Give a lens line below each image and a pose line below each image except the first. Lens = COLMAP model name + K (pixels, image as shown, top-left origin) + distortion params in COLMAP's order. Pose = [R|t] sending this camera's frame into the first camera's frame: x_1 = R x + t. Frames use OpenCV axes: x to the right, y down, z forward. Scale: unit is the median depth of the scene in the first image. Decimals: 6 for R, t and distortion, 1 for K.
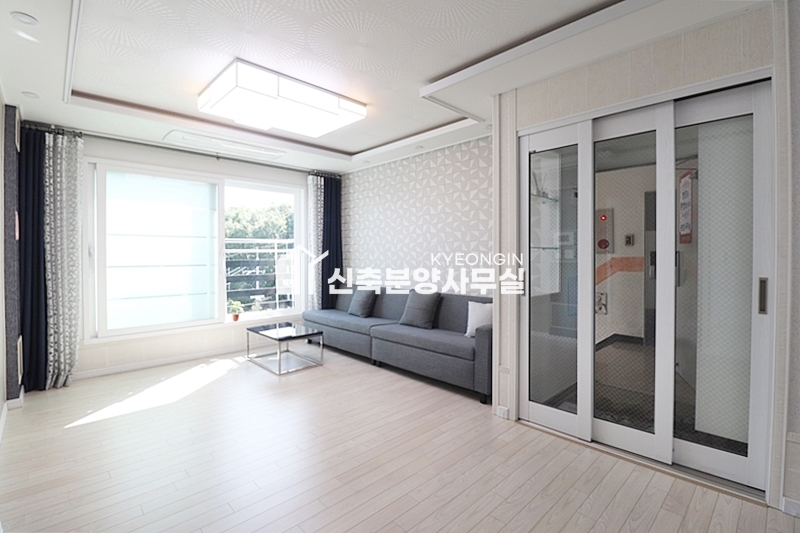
lens RADIAL K [[373.2, 0, 401.6], [0, 373.2, 257.3], [0, 0, 1]] dist [-0.008887, -0.000858]
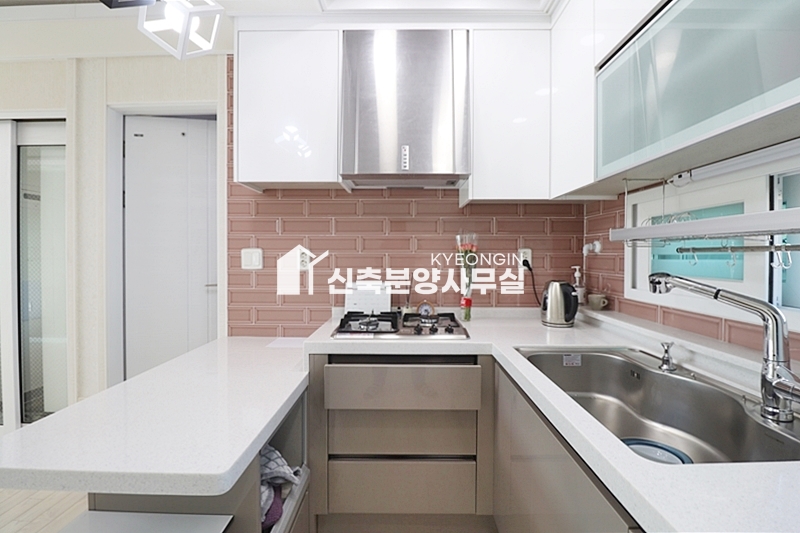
lens RADIAL K [[363.3, 0, 400.9], [0, 363.3, 259.0], [0, 0, 1]] dist [-0.014972, -0.000382]
pose [[0.699250, -0.004621, 0.714863, 0.475559], [0.000321, 0.999981, 0.006151, -0.008602], [-0.714878, -0.004072, 0.699238, -0.346729]]
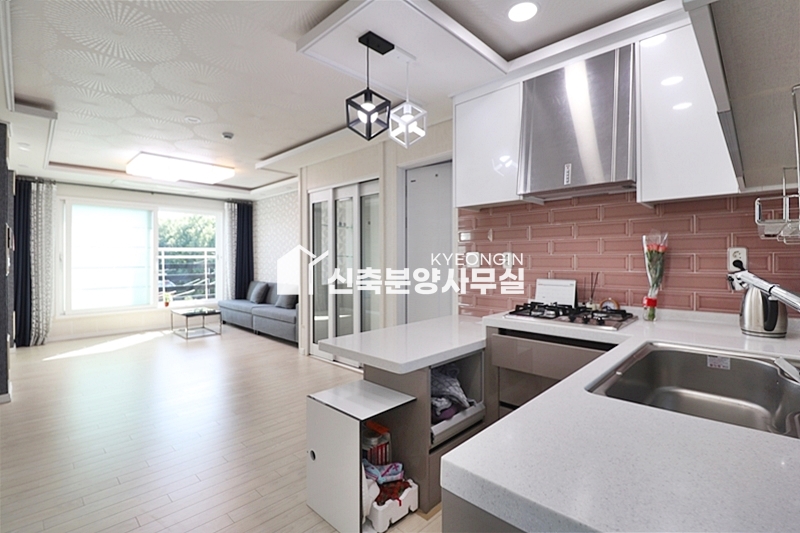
lens RADIAL K [[373.2, 0, 401.6], [0, 373.2, 257.3], [0, 0, 1]] dist [-0.008887, -0.000858]
pose [[0.999406, 0.000766, 0.034447, 0.544768], [-0.000367, 0.999933, -0.011566, -0.000958], [-0.034453, 0.011546, 0.999340, -0.609185]]
